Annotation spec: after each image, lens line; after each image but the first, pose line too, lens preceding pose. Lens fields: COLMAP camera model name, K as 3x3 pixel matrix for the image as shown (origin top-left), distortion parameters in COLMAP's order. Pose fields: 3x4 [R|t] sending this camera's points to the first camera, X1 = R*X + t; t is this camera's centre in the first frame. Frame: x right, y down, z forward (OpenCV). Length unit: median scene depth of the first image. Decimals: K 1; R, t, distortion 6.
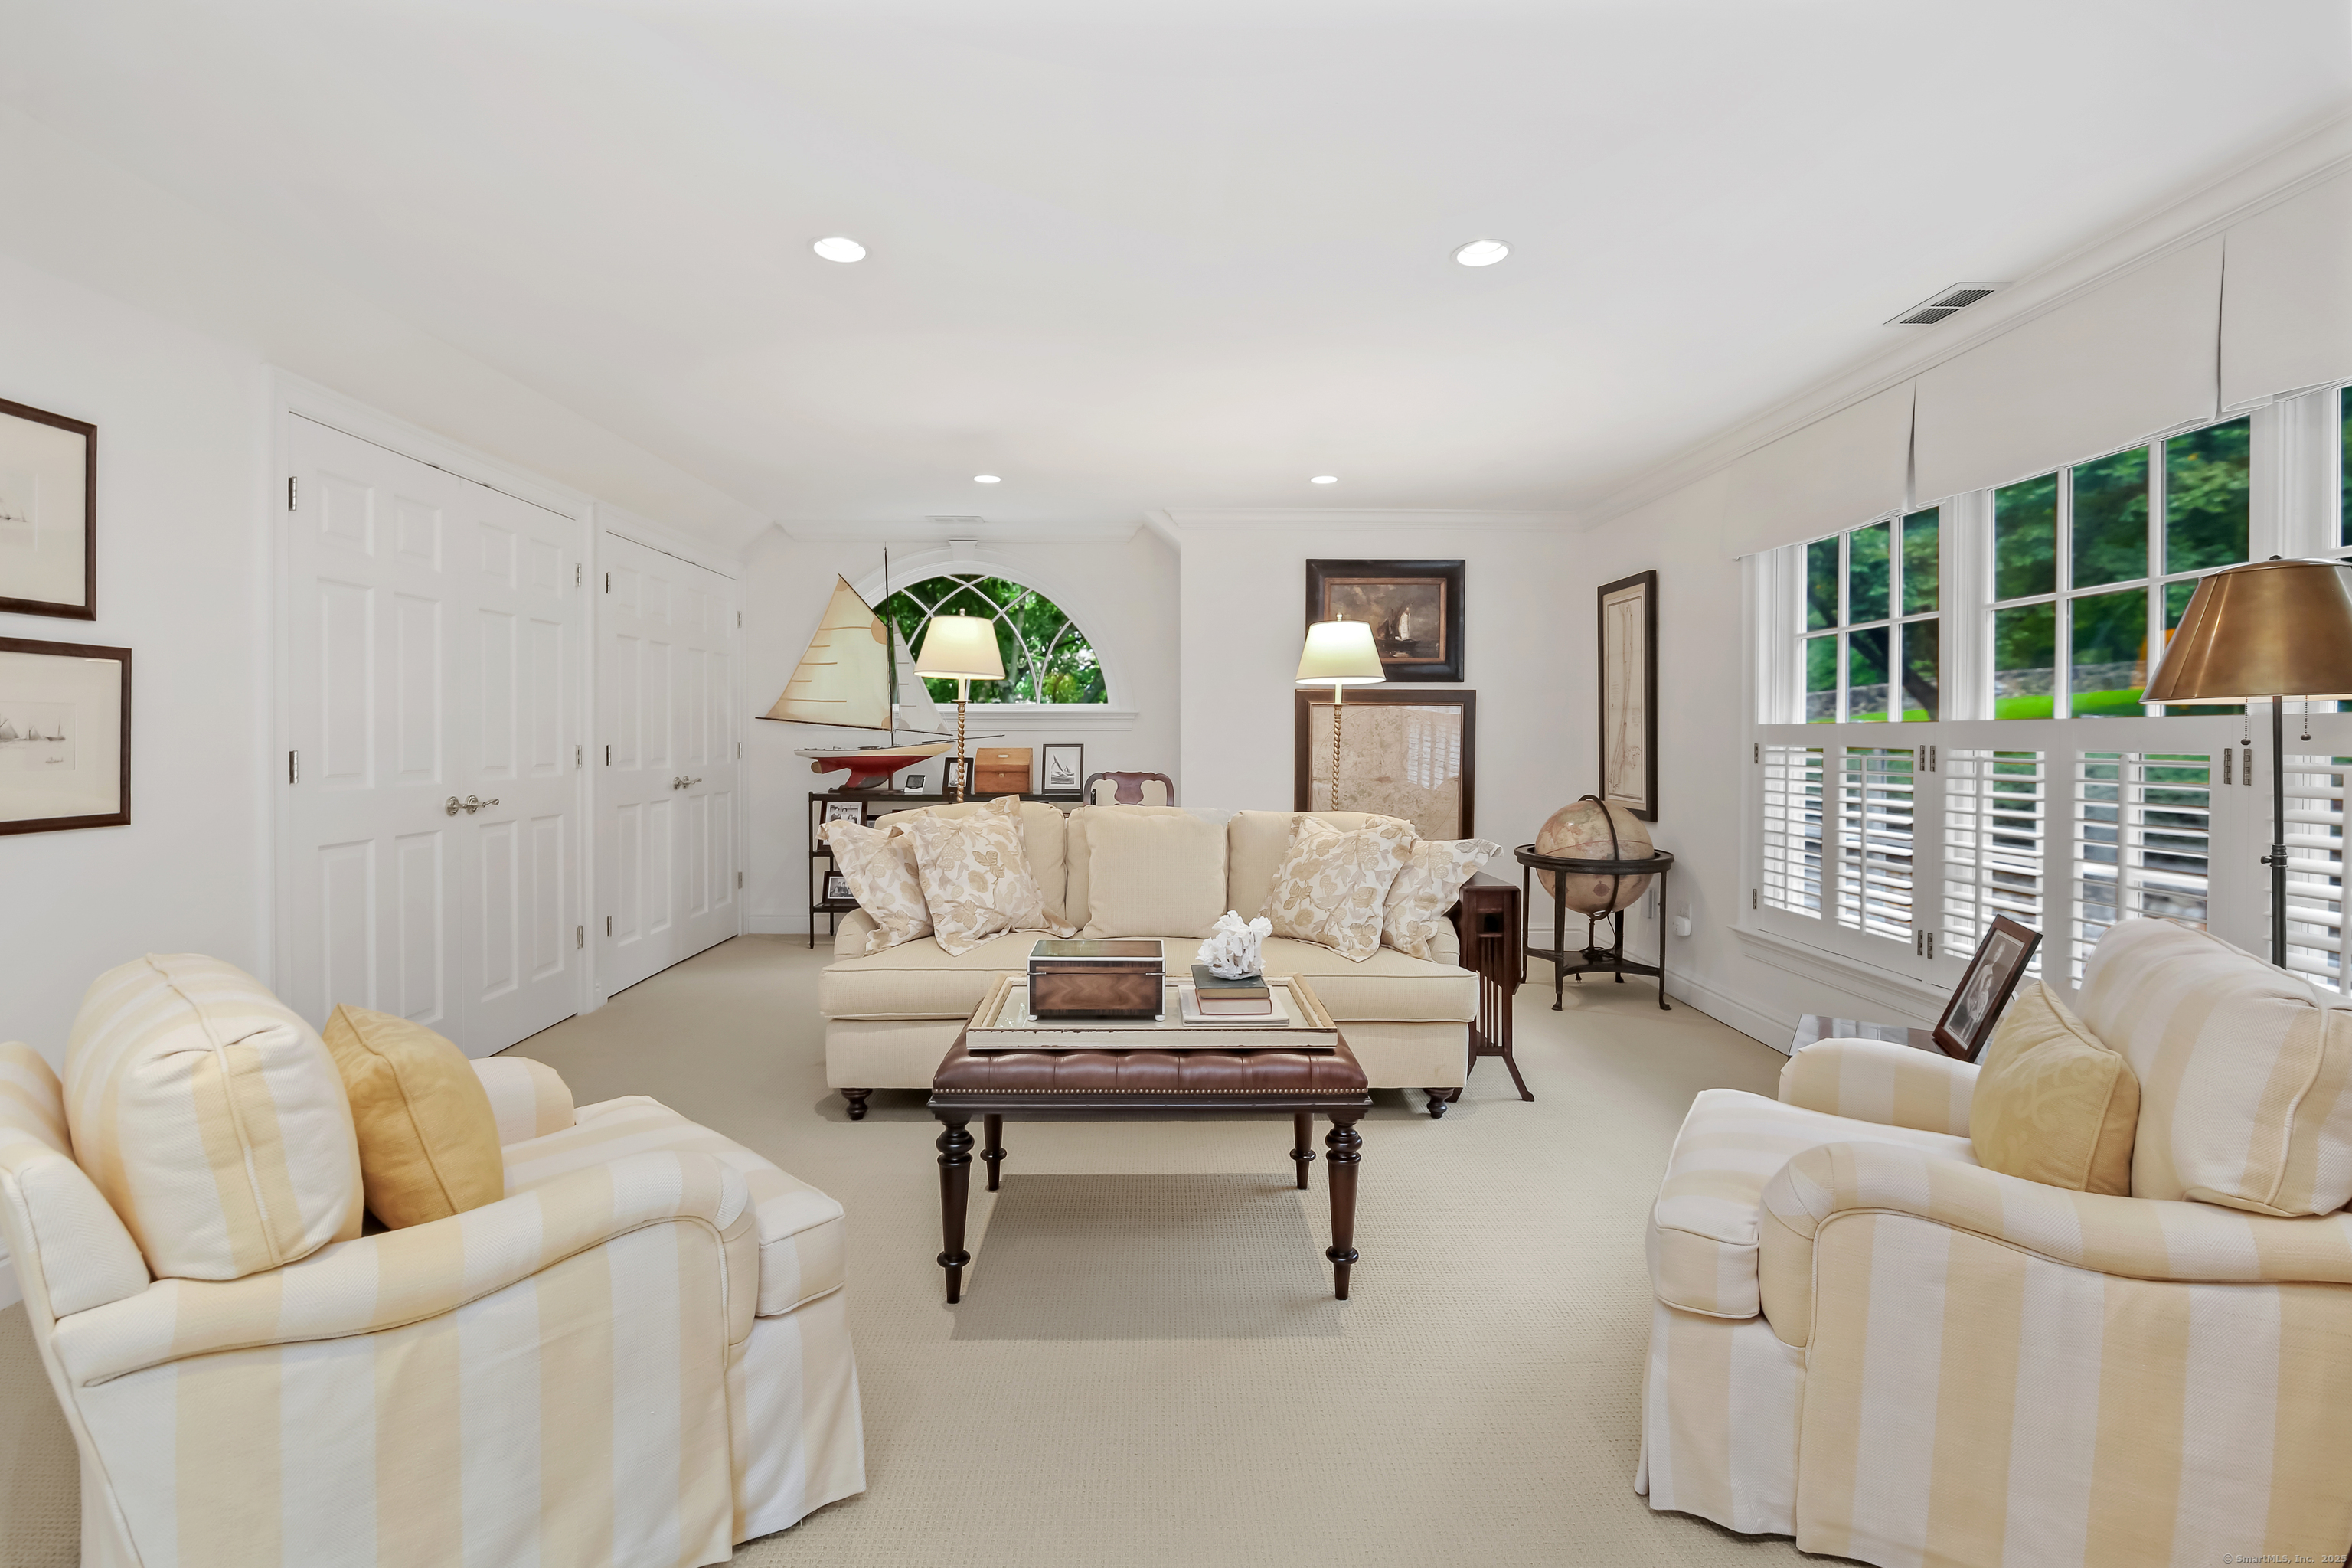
lens RADIAL K [[1087.8, 0, 1159.0], [0, 1087.8, 751.0], [0, 0, 1]] dist [-0.021464, 0.002832]
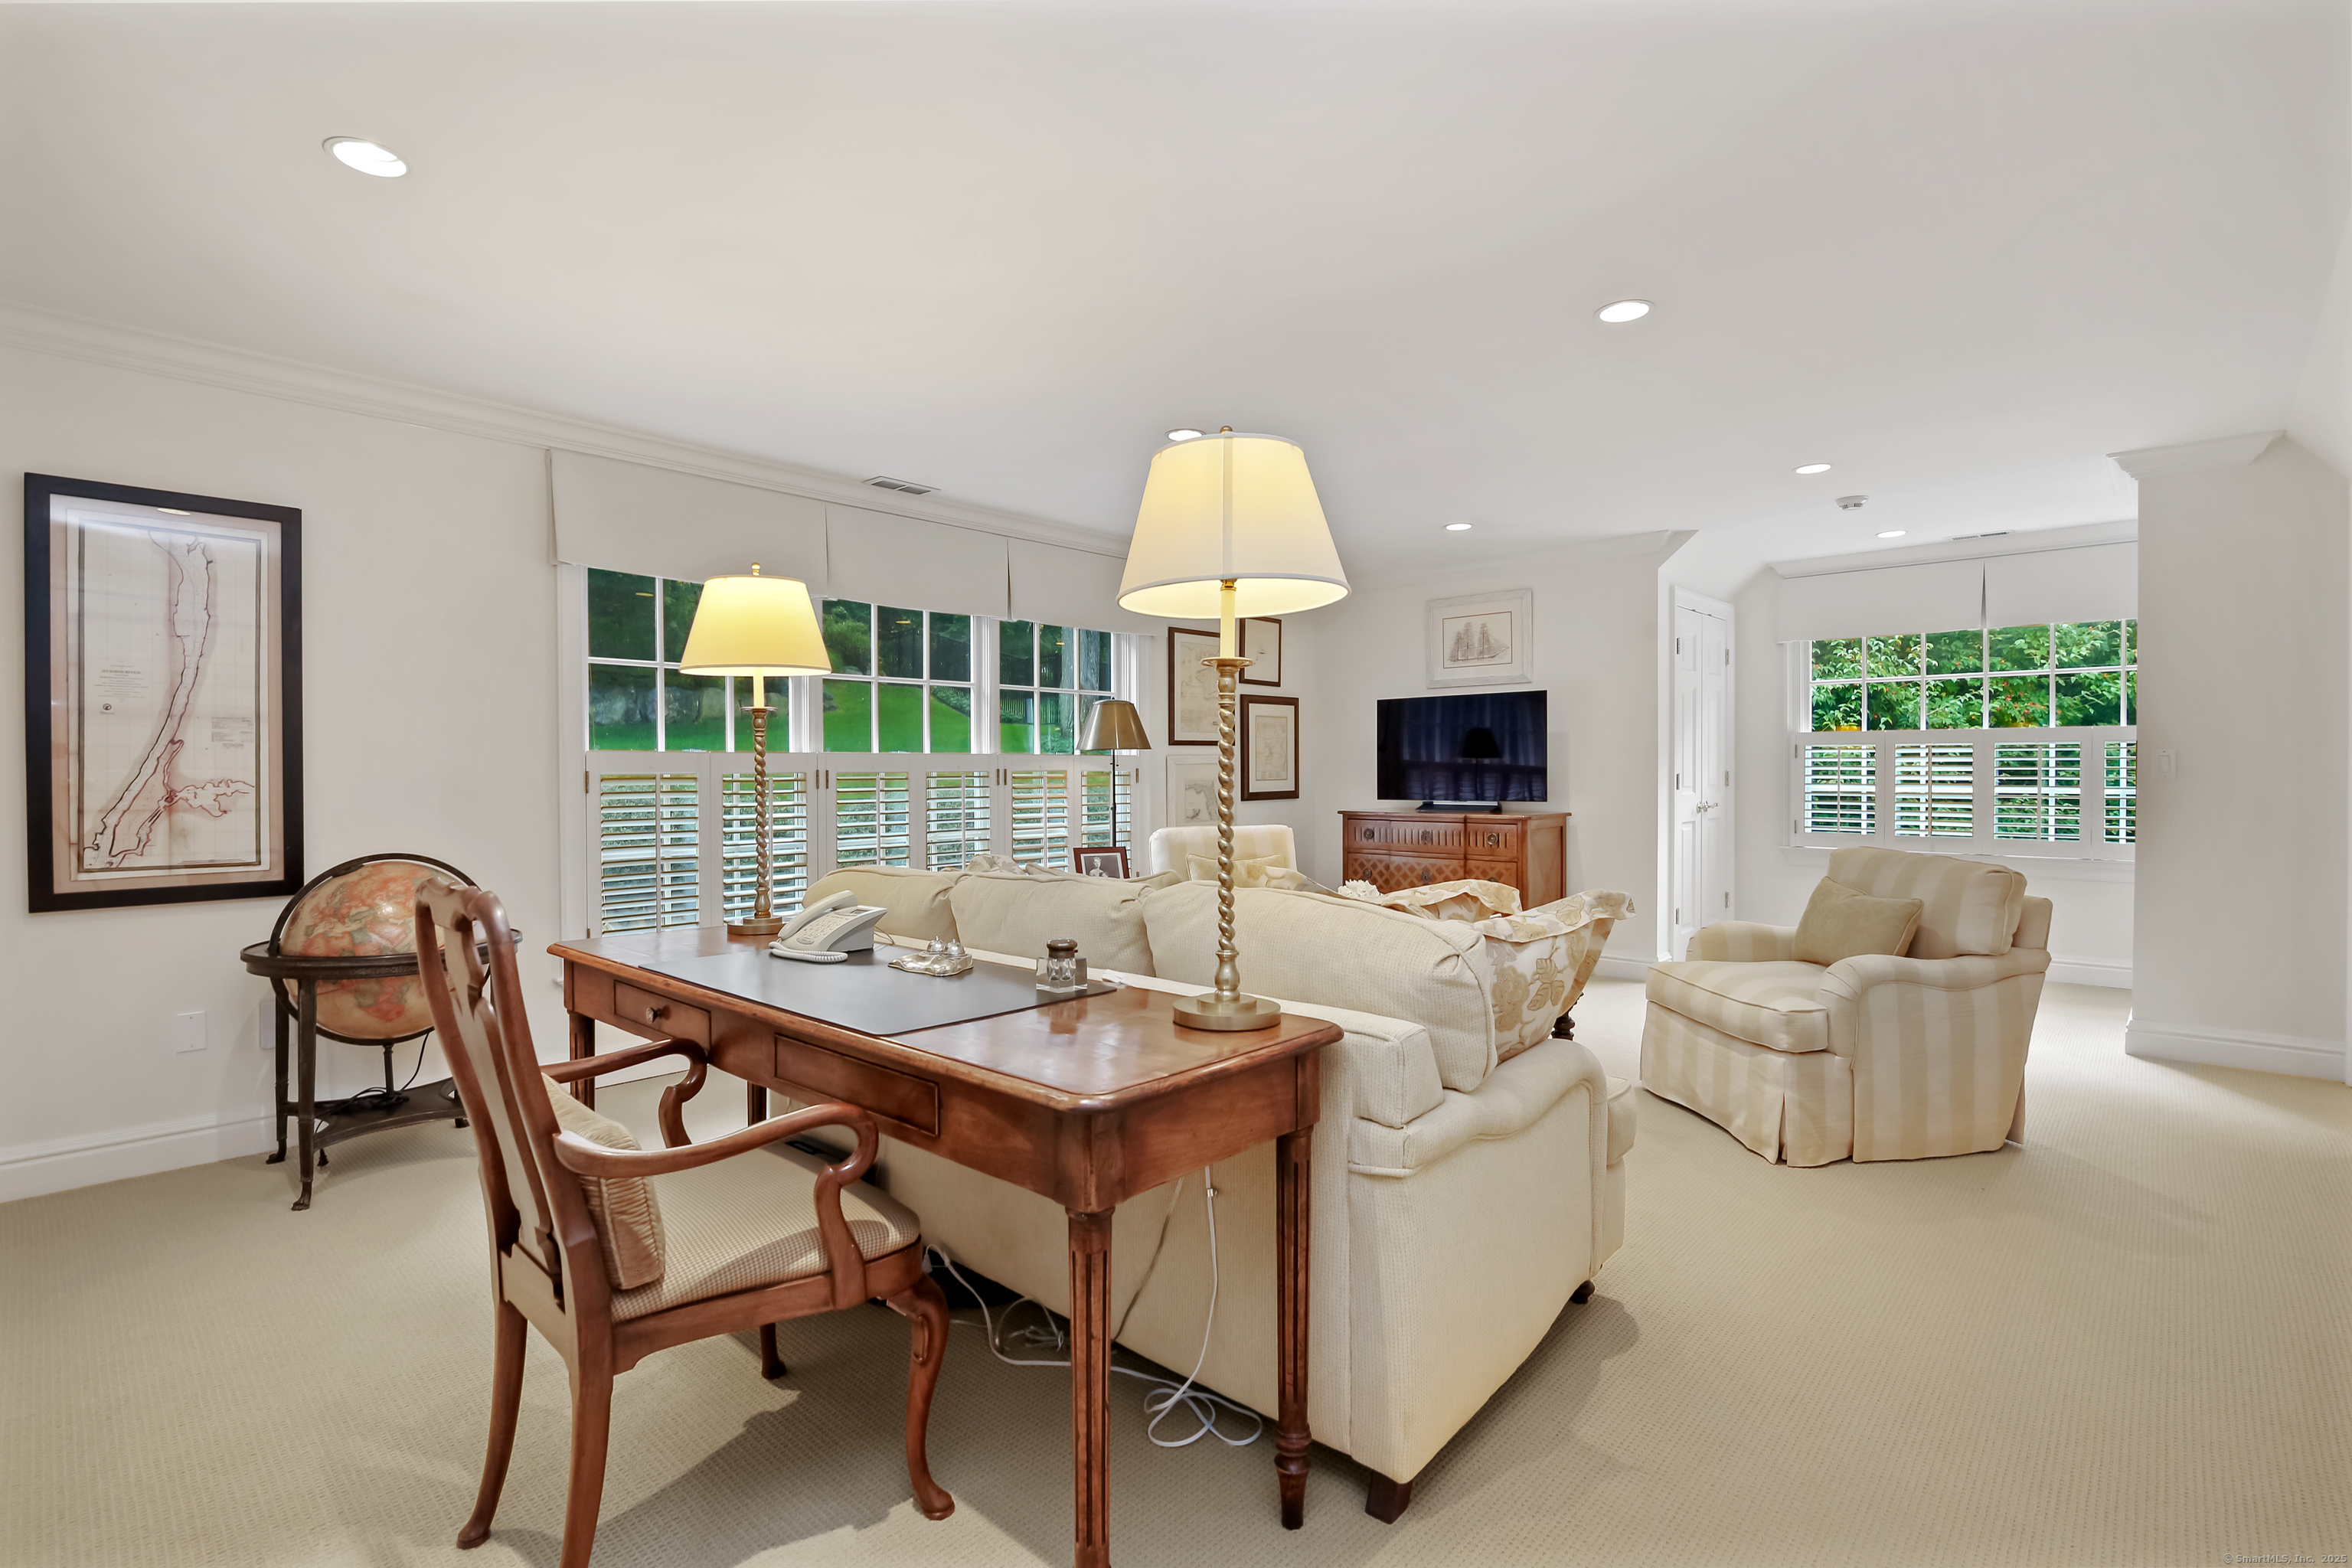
lens RADIAL K [[1087.8, 0, 1189.7], [0, 1087.8, 773.7], [0, 0, 1]] dist [-0.021464, 0.002832]
pose [[-0.736248, -0.000468, 0.676712, -0.518693], [0.013484, 0.999791, 0.015362, -0.013904], [-0.676578, 0.020435, -0.736088, 1.525683]]
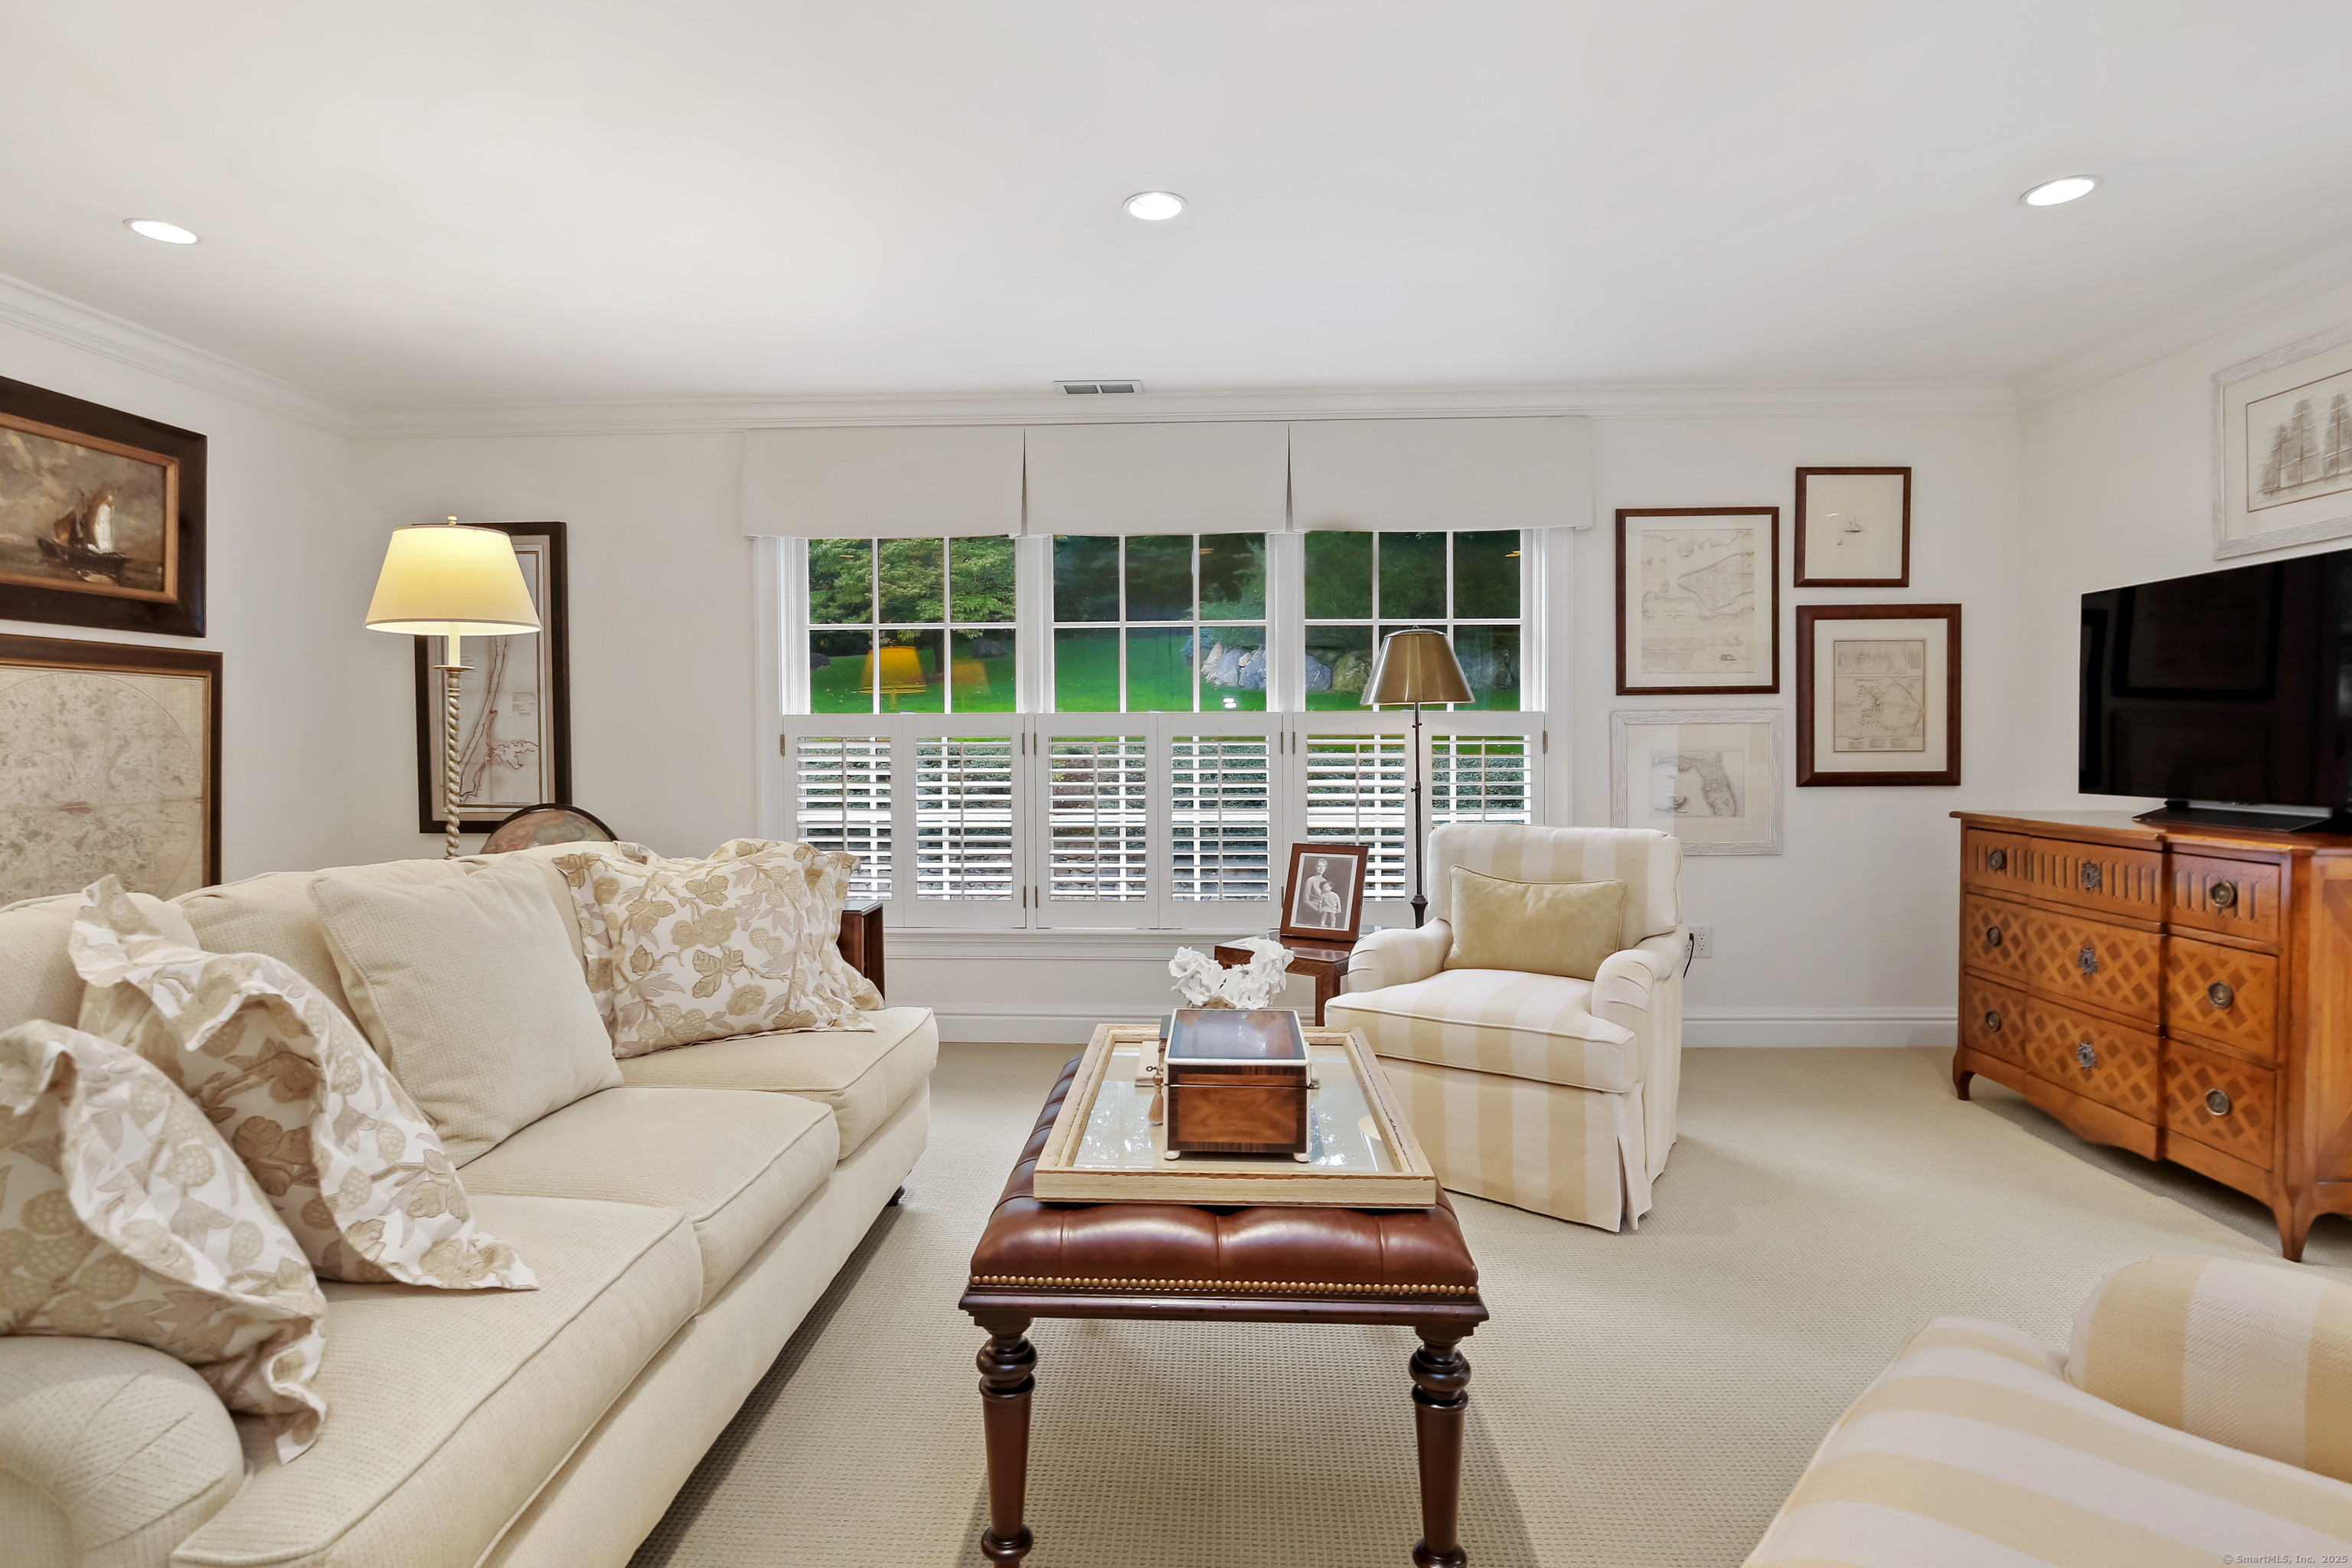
lens RADIAL K [[1148.7, 0, 1181.5], [0, 1148.7, 761.7], [0, 0, 1]] dist [-0.021395, 0.000305]
pose [[0.051852, -0.022149, 0.998409, -0.510960], [0.016893, 0.999630, 0.021299, 0.001764], [-0.998512, 0.015762, 0.052207, 0.679149]]
